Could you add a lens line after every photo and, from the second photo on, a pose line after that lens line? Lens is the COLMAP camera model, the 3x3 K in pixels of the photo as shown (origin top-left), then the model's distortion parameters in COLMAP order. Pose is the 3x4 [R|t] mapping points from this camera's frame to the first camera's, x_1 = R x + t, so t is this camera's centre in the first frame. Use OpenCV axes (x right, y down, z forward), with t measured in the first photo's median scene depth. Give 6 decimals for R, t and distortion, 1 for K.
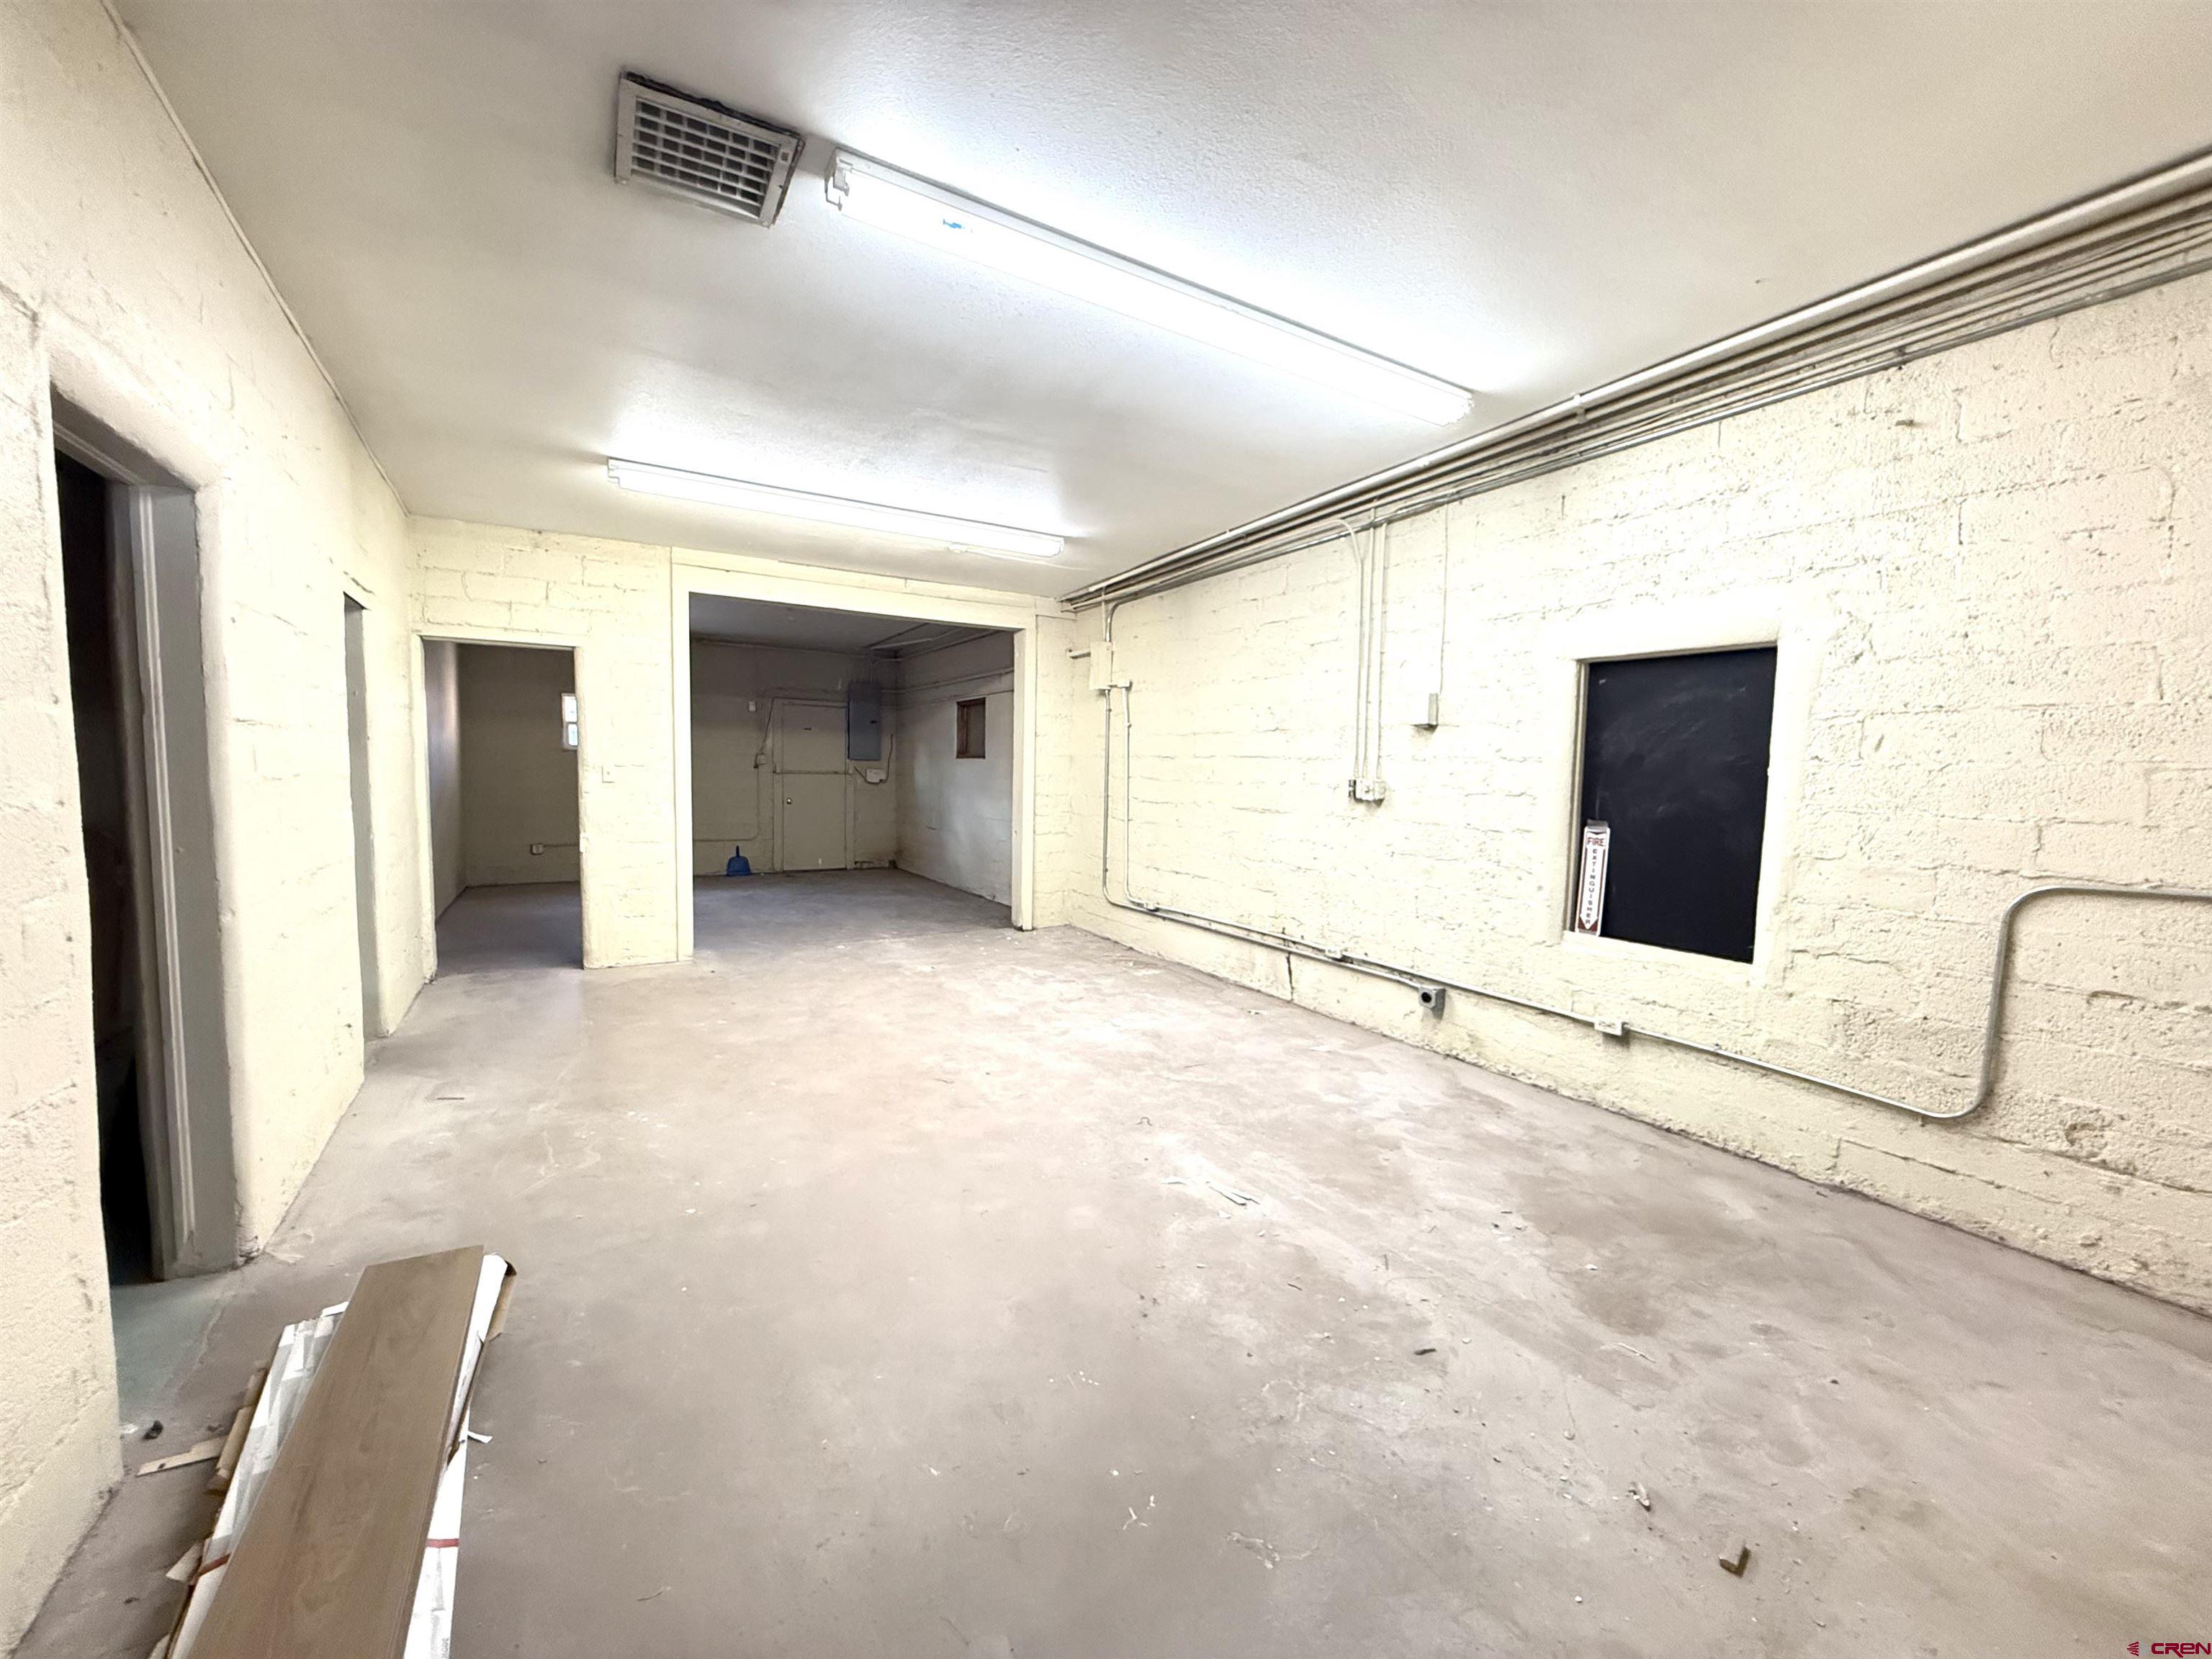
lens RADIAL K [[880.3, 0, 1098.5], [0, 880.3, 832.2], [0, 0, 1]] dist [0.000509, 0.000099]
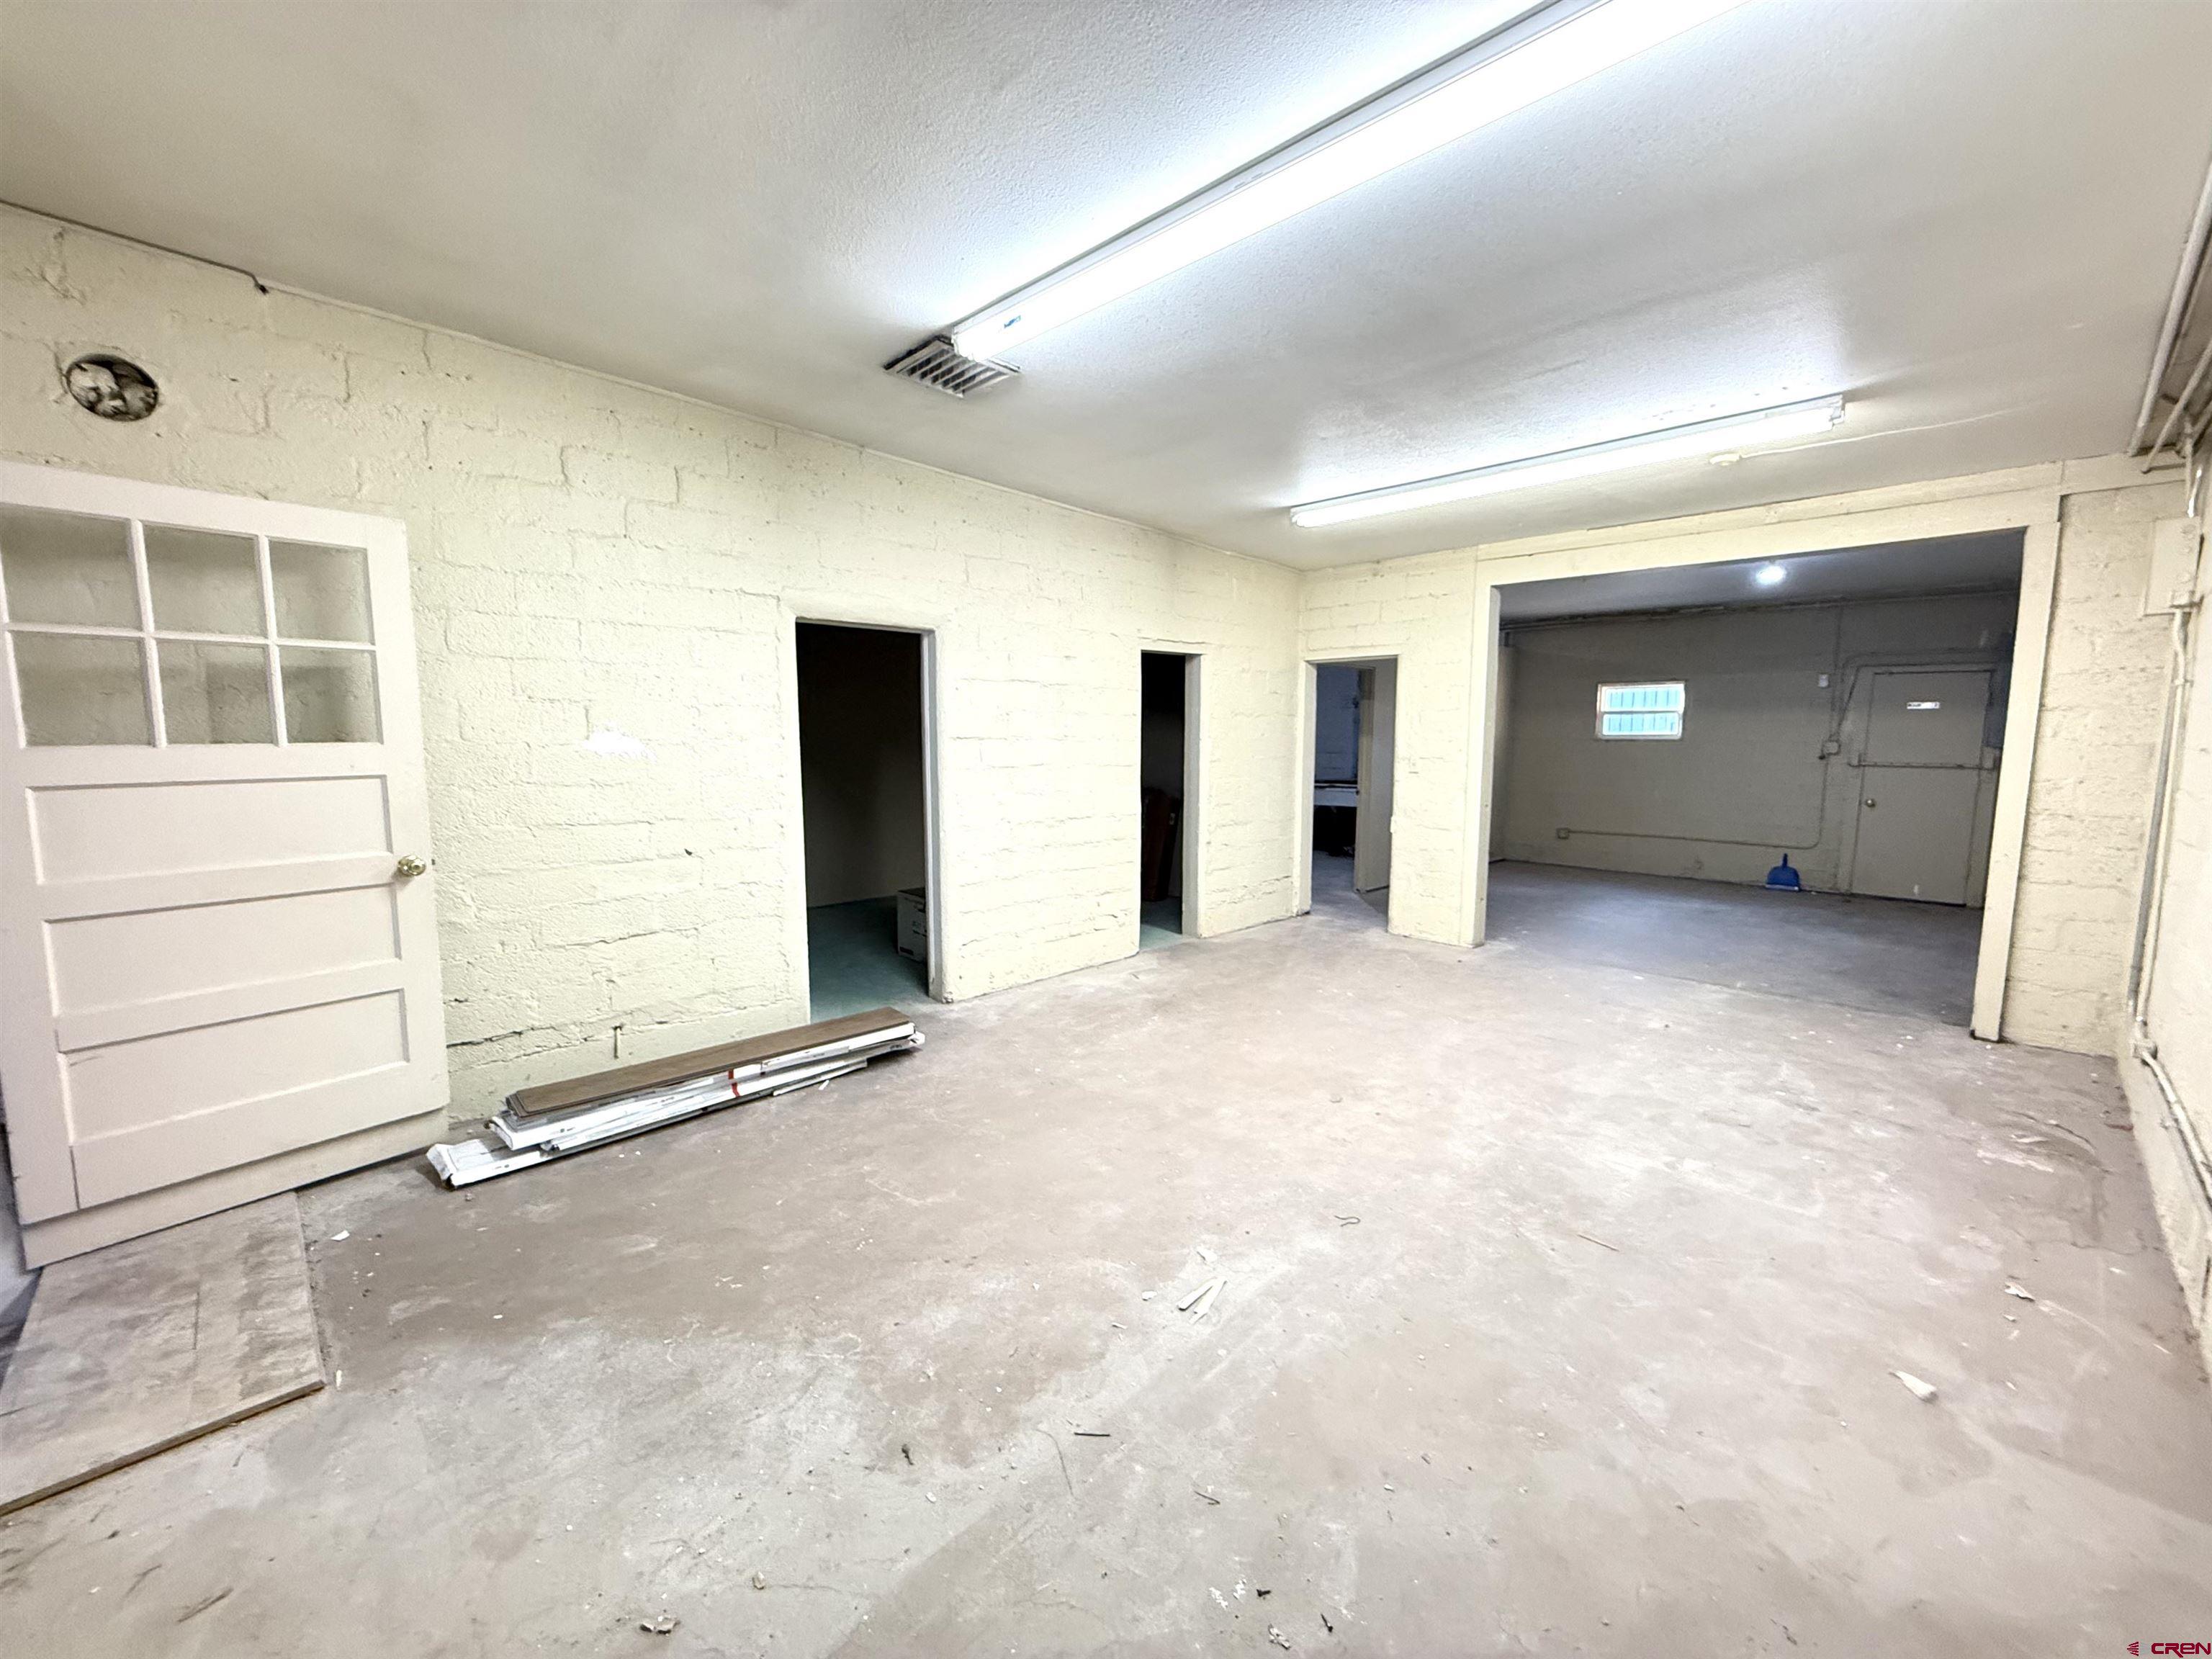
lens RADIAL K [[880.3, 0, 1094.9], [0, 880.3, 827.0], [0, 0, 1]] dist [0.000509, 0.000099]
pose [[0.228751, 0.085746, -0.969701, 0.599842], [-0.074089, 0.994758, 0.070485, -0.049403], [0.970662, 0.055721, 0.233905, 0.470582]]
